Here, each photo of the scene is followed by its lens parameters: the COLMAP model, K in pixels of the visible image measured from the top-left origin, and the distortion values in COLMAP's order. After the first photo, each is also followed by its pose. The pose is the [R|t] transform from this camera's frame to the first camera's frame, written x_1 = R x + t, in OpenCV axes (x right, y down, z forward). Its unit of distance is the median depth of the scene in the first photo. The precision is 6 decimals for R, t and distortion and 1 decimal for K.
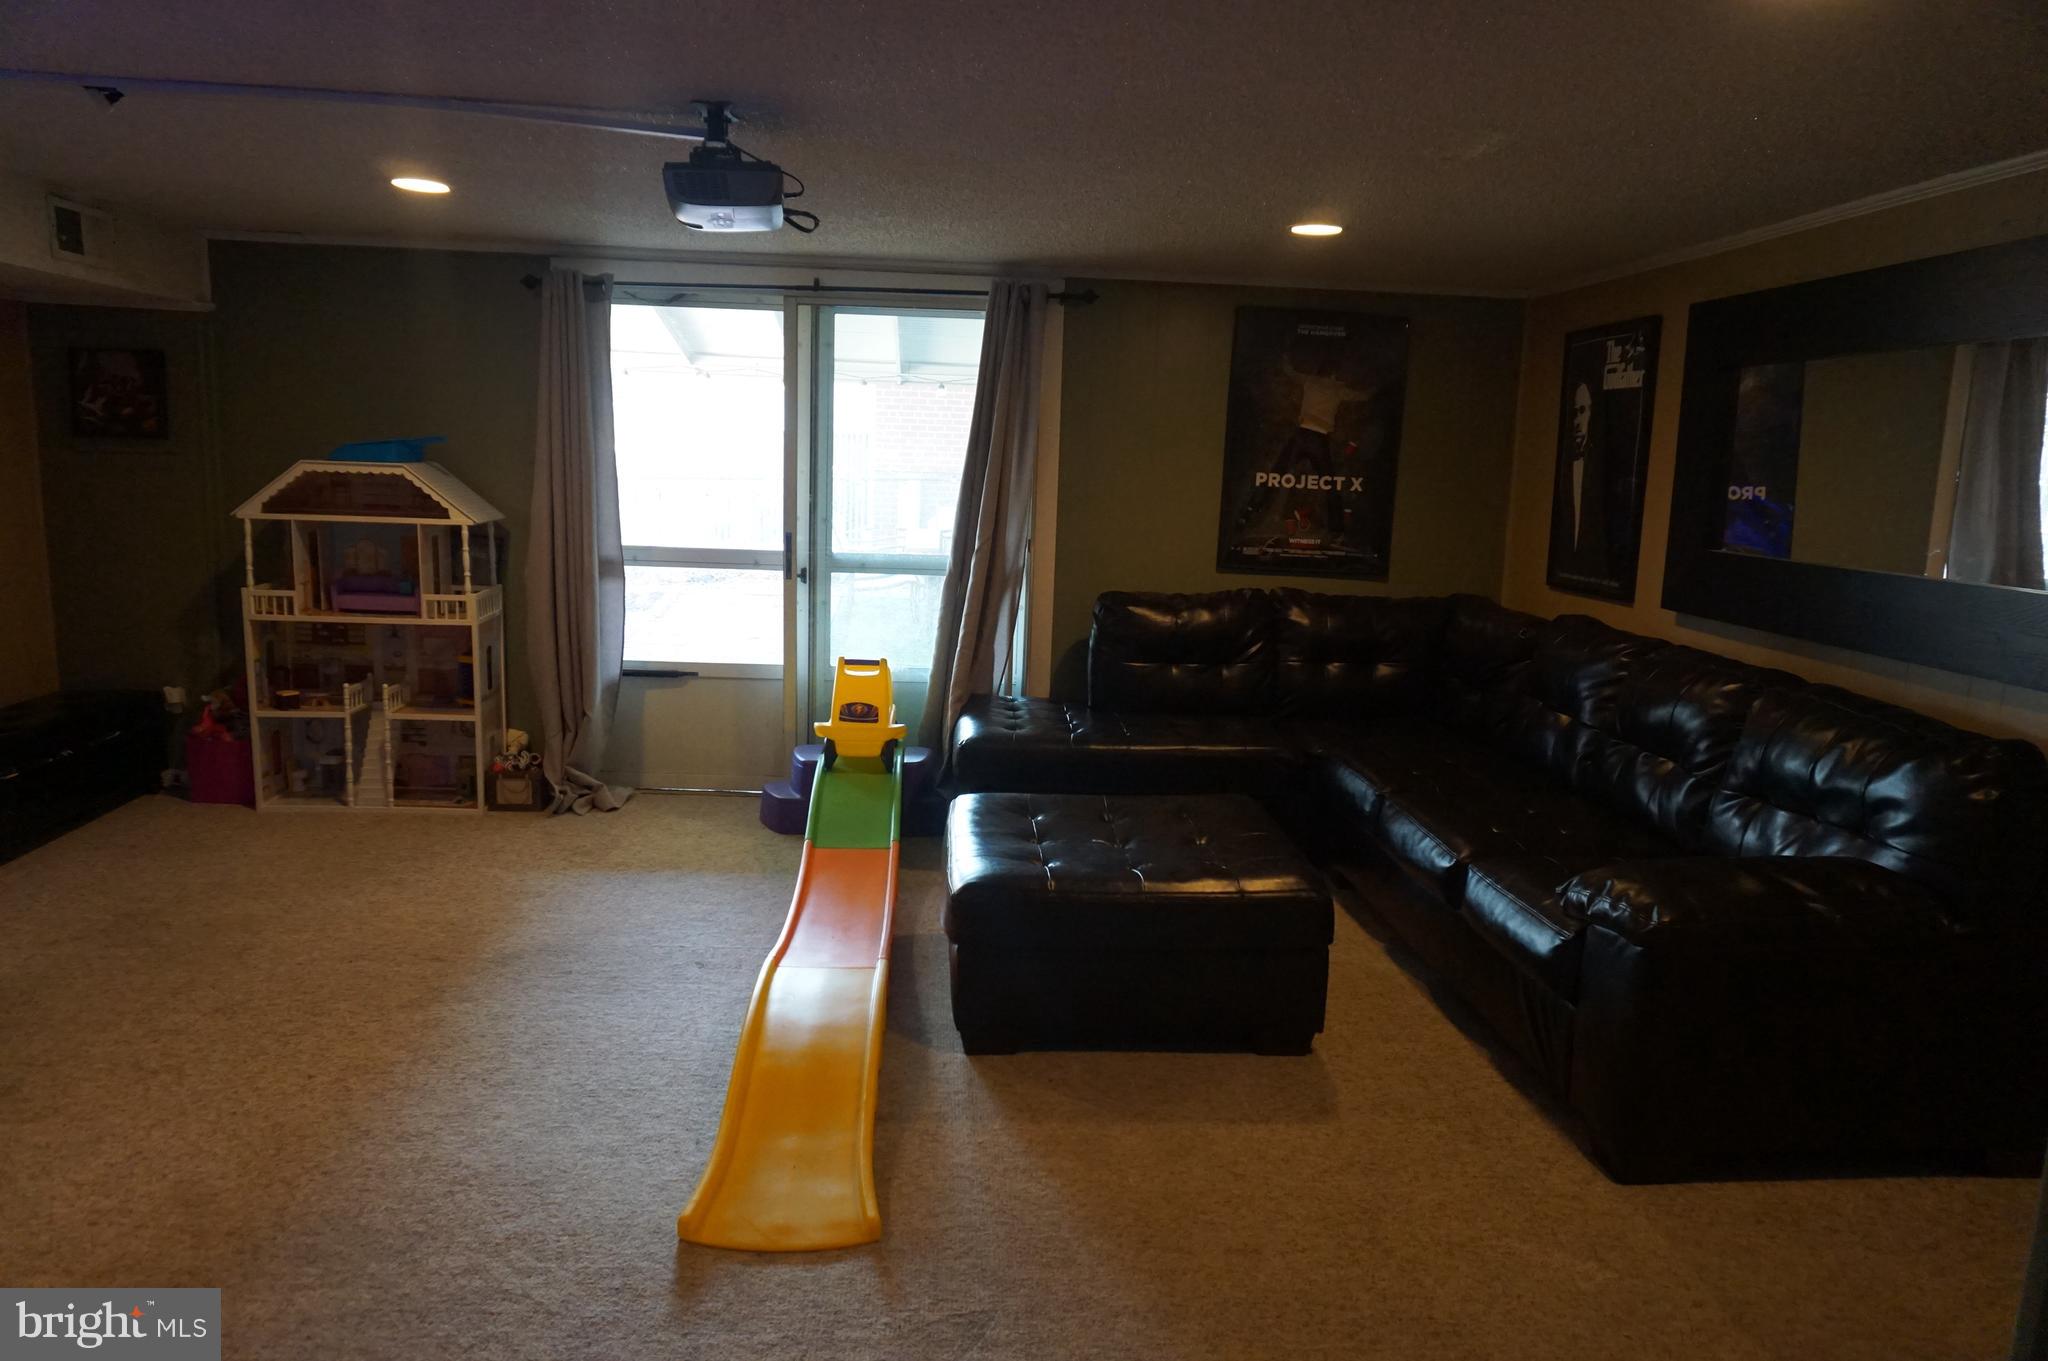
lens RADIAL K [[1361.3, 0, 1027.2], [0, 1361.3, 691.9], [0, 0, 1]] dist [-0.048698, 0.034609]
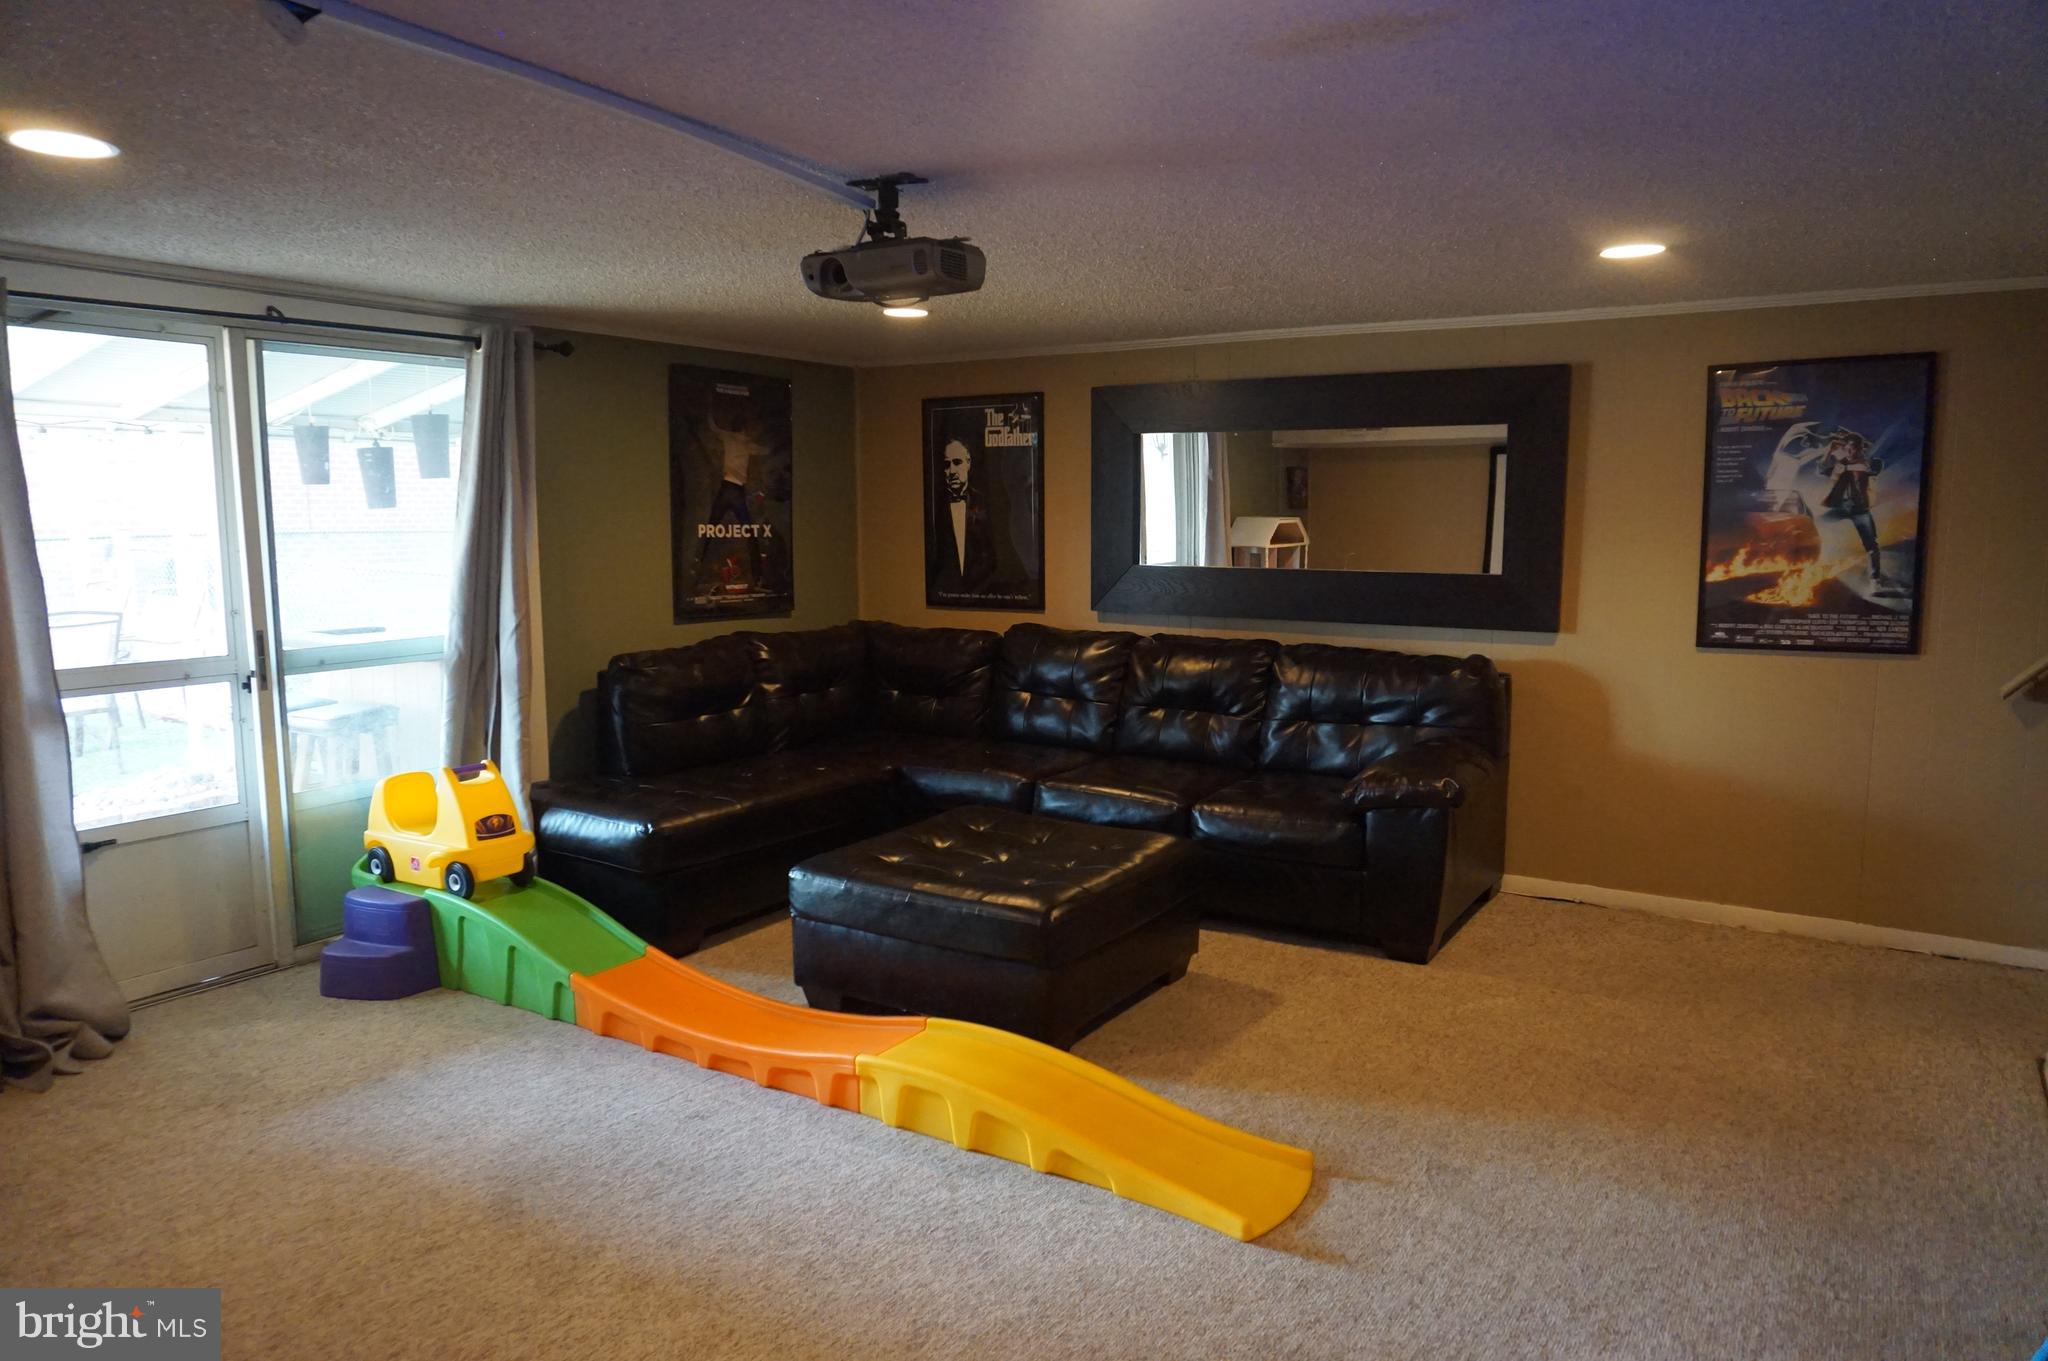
lens RADIAL K [[1361.3, 0, 1024.3], [0, 1361.3, 678.5], [0, 0, 1]] dist [-0.048698, 0.034609]
pose [[0.589636, -0.135581, 0.796208, -0.553667], [0.158729, 0.986037, 0.050358, -0.062234], [-0.791919, 0.096688, 0.602923, 0.203848]]
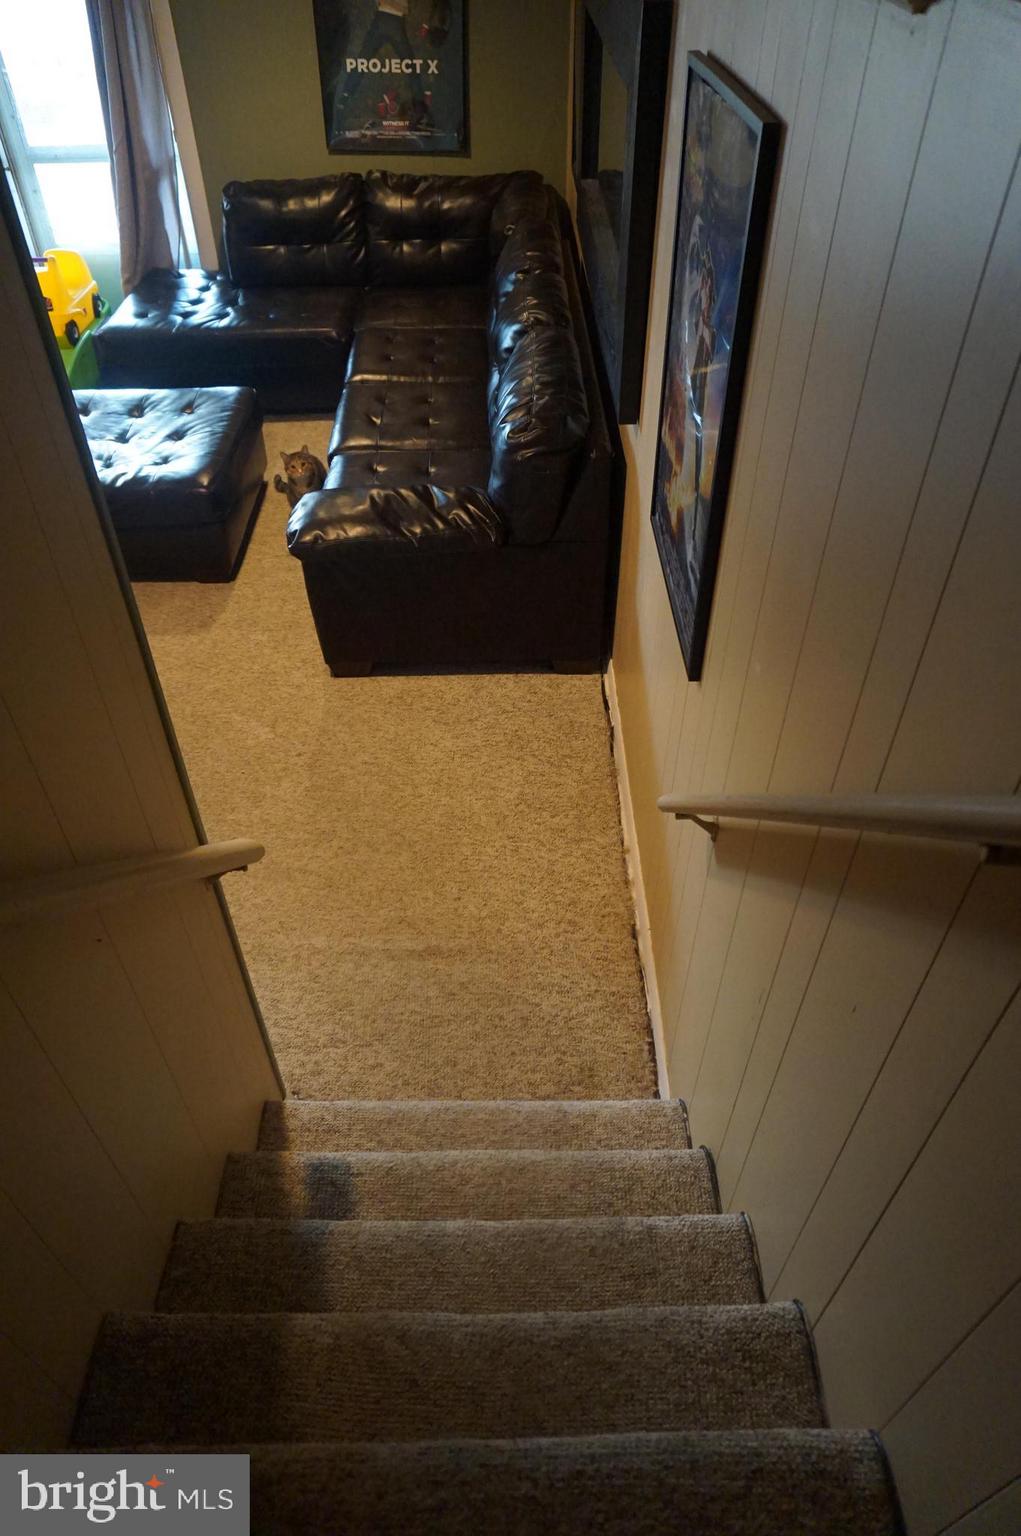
lens RADIAL K [[1020.9, 0, 517.6], [0, 1020.9, 770.3], [0, 0, 1]] dist [-0.048698, 0.034609]
pose [[0.997983, 0.007000, -0.063099, 0.401755], [0.029117, 0.832736, 0.552905, -0.132288], [0.056415, -0.553627, 0.830852, -0.073282]]
